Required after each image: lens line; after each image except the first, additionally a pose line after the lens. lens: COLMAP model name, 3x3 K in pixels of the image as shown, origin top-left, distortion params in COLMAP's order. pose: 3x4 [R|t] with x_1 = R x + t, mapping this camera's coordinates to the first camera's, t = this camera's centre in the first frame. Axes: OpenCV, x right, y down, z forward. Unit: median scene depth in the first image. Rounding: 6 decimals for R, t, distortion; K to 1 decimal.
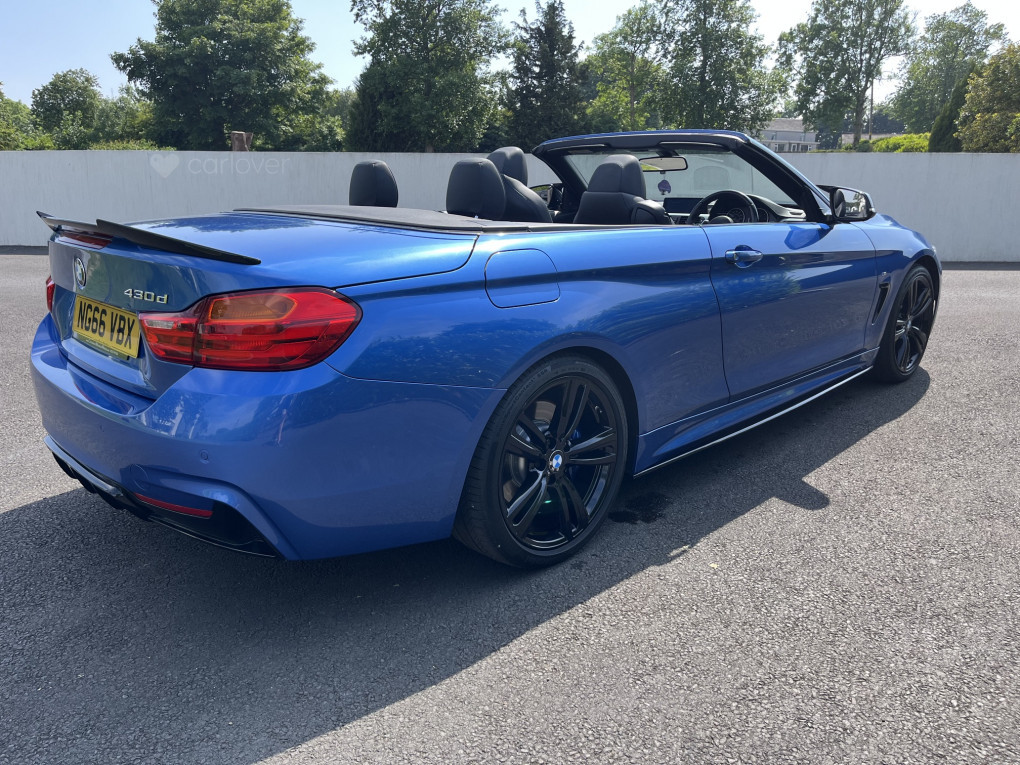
lens RADIAL K [[779.3, 0, 510.0], [0, 779.3, 382.5], [0, 0, 1]] dist [0.079769, -0.126244]
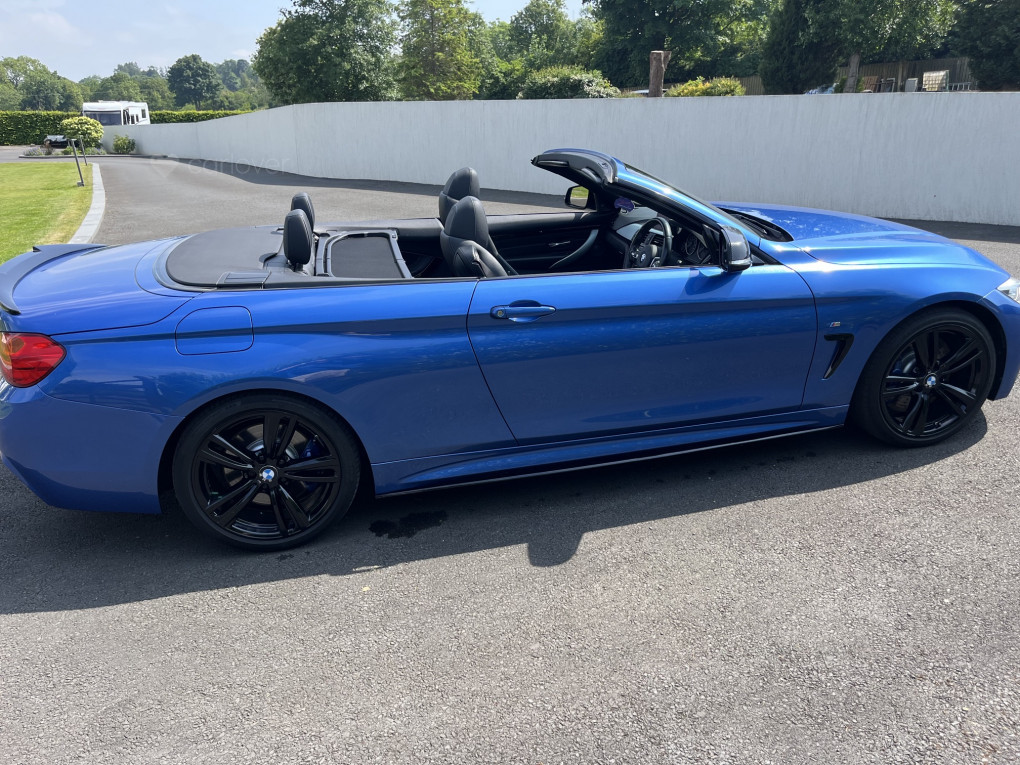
lens RADIAL K [[779.3, 0, 510.0], [0, 779.3, 382.5], [0, 0, 1]] dist [0.079769, -0.126244]
pose [[0.846543, 0.156924, -0.508665, 0.860940], [-0.099612, 0.985381, 0.138212, -0.219164], [0.522917, -0.066334, 0.849798, 0.124680]]
